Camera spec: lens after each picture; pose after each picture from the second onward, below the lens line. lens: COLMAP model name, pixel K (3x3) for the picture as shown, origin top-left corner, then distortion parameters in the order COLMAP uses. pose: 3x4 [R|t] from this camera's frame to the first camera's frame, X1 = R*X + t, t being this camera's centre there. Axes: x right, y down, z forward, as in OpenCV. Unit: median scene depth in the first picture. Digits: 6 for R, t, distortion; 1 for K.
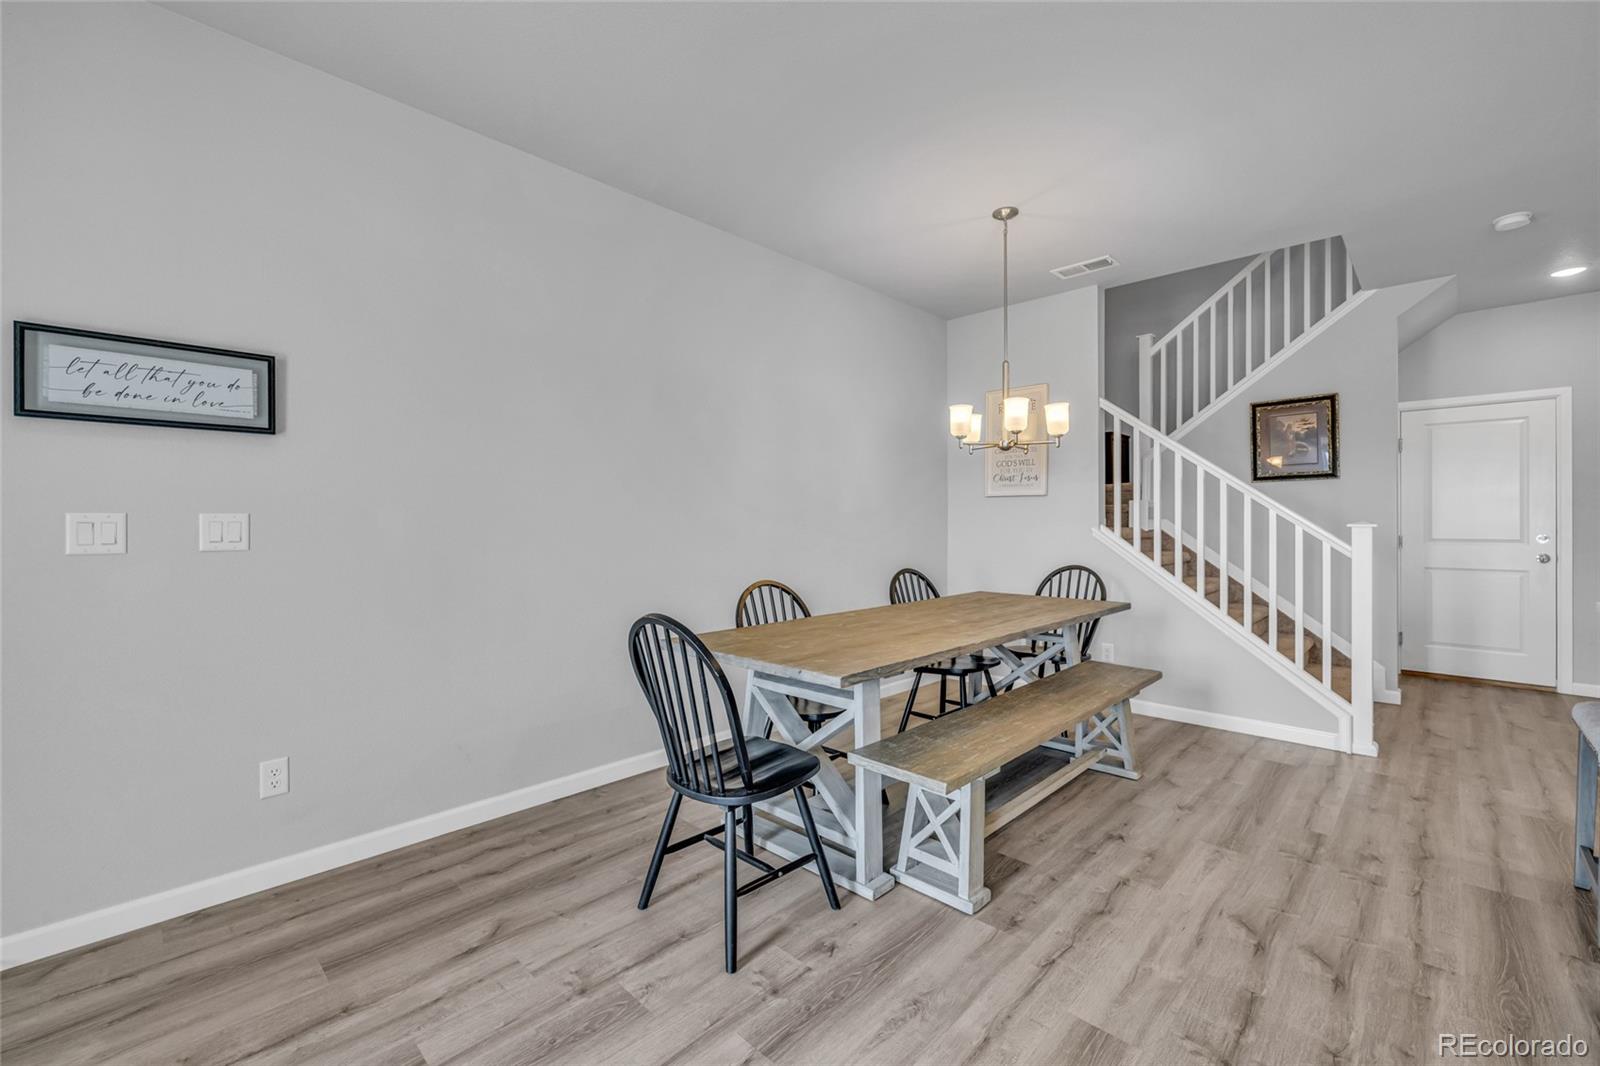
lens RADIAL K [[671.0, 0, 792.0], [0, 671.0, 522.9], [0, 0, 1]] dist [0.000945, -0.000202]
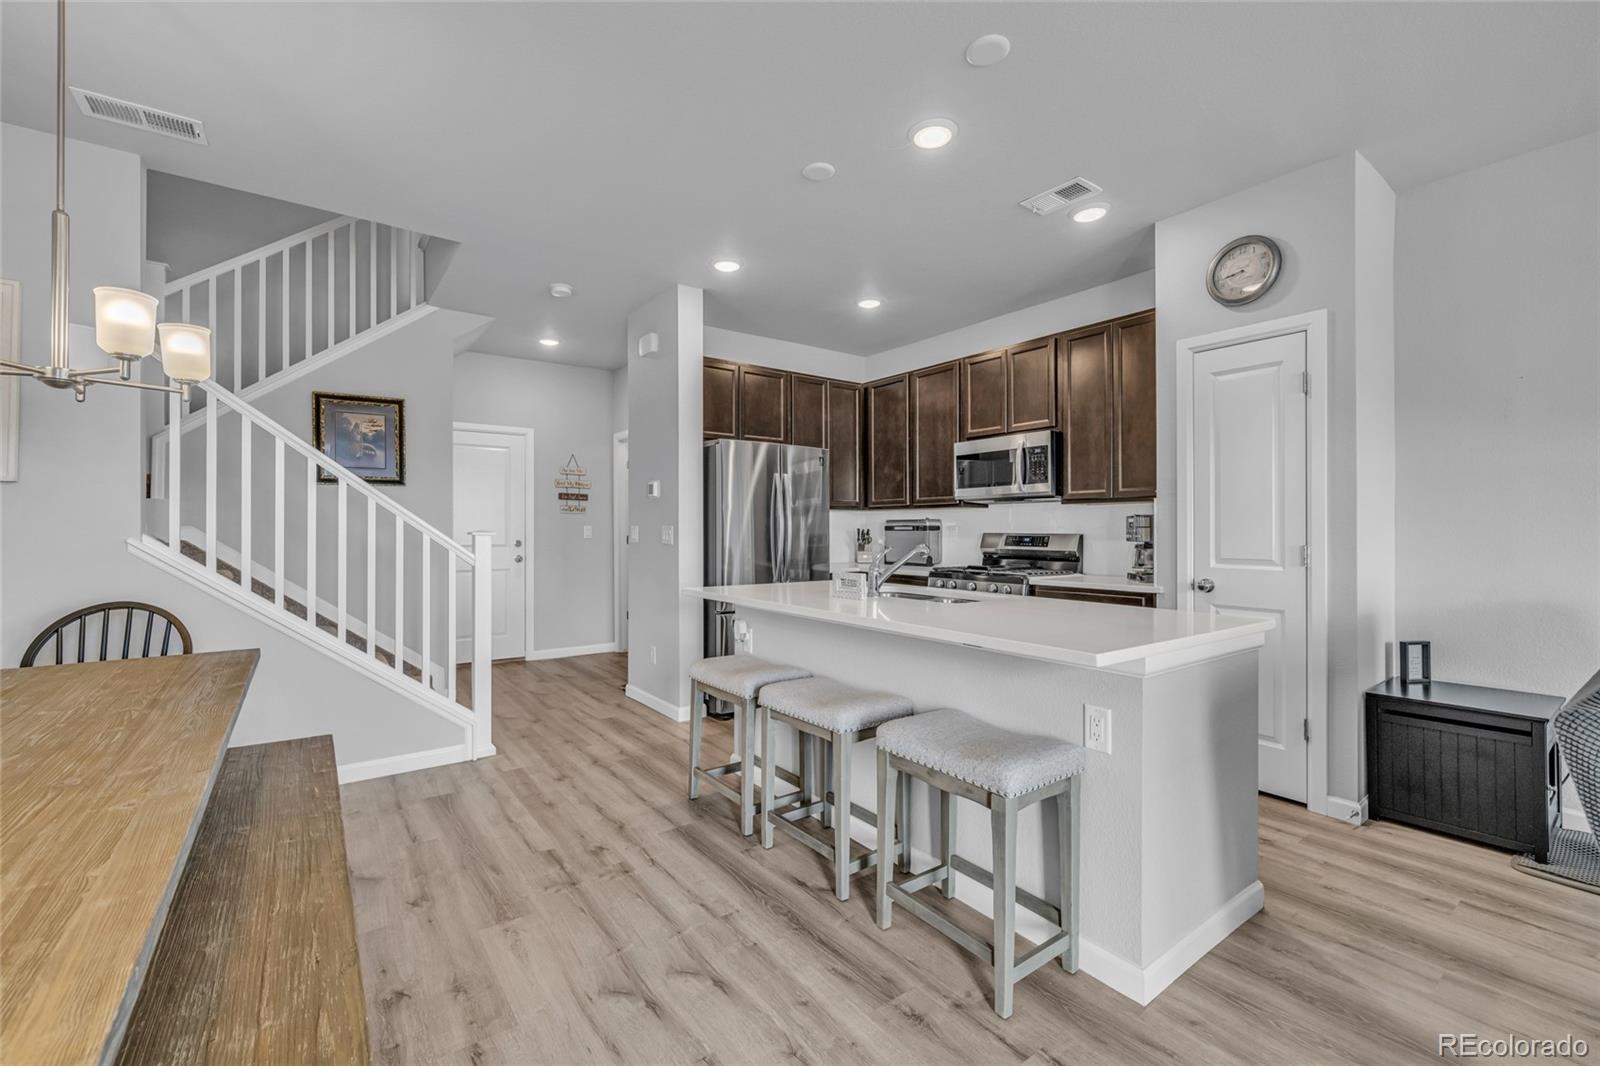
lens RADIAL K [[671.0, 0, 796.7], [0, 671.0, 528.2], [0, 0, 1]] dist [0.000945, -0.000202]
pose [[0.163669, 0.001259, 0.986515, -0.111049], [0.004280, 0.999989, -0.001987, 0.000059], [-0.986506, 0.004548, 0.163662, 0.476318]]
